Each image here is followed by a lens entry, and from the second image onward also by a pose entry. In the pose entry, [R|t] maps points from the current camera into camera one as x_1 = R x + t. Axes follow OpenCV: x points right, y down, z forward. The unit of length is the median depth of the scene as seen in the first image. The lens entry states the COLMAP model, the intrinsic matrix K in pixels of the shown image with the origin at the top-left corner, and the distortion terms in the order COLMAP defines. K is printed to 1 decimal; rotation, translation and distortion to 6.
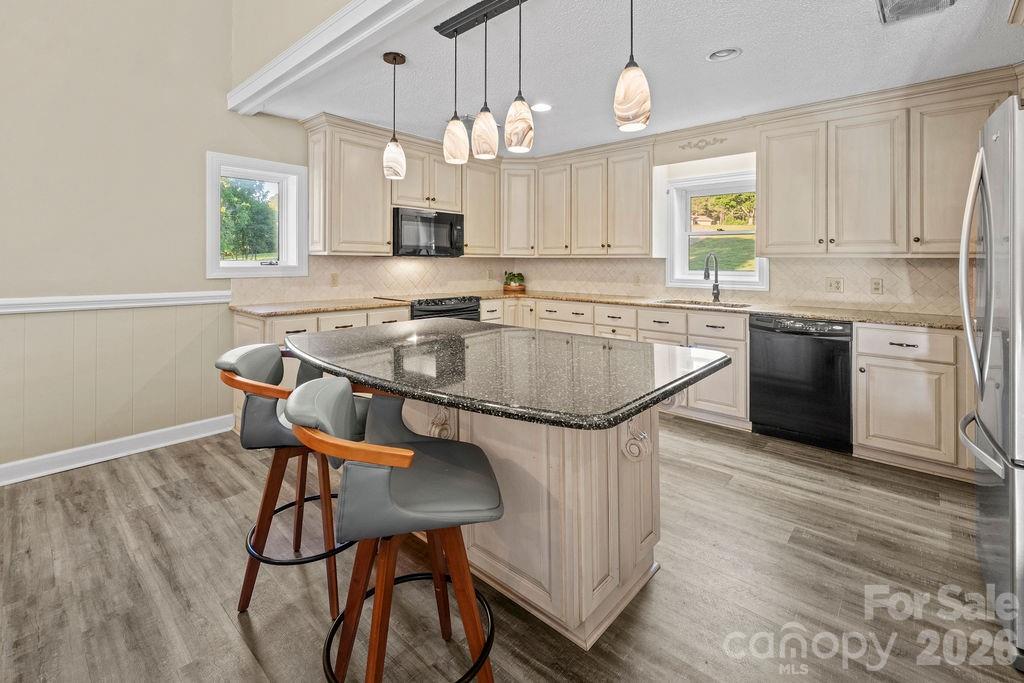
lens RADIAL K [[447.1, 0, 499.5], [0, 447.1, 279.7], [0, 0, 1]] dist [-0.000844, -0.000384]
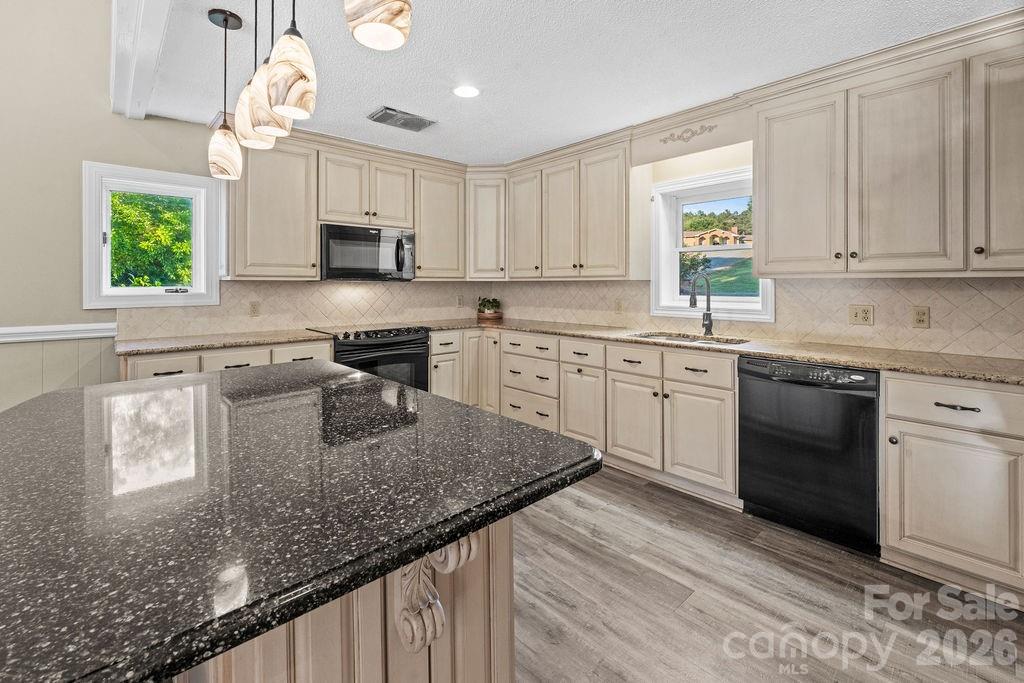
lens RADIAL K [[439.6, 0, 509.3], [0, 439.6, 303.4], [0, 0, 1]] dist [-0.001257, 0.000031]
pose [[0.996519, -0.004459, -0.083241, 0.202729], [0.004612, 0.999988, 0.001640, -0.009631], [0.083233, -0.002019, 0.996528, 0.200824]]
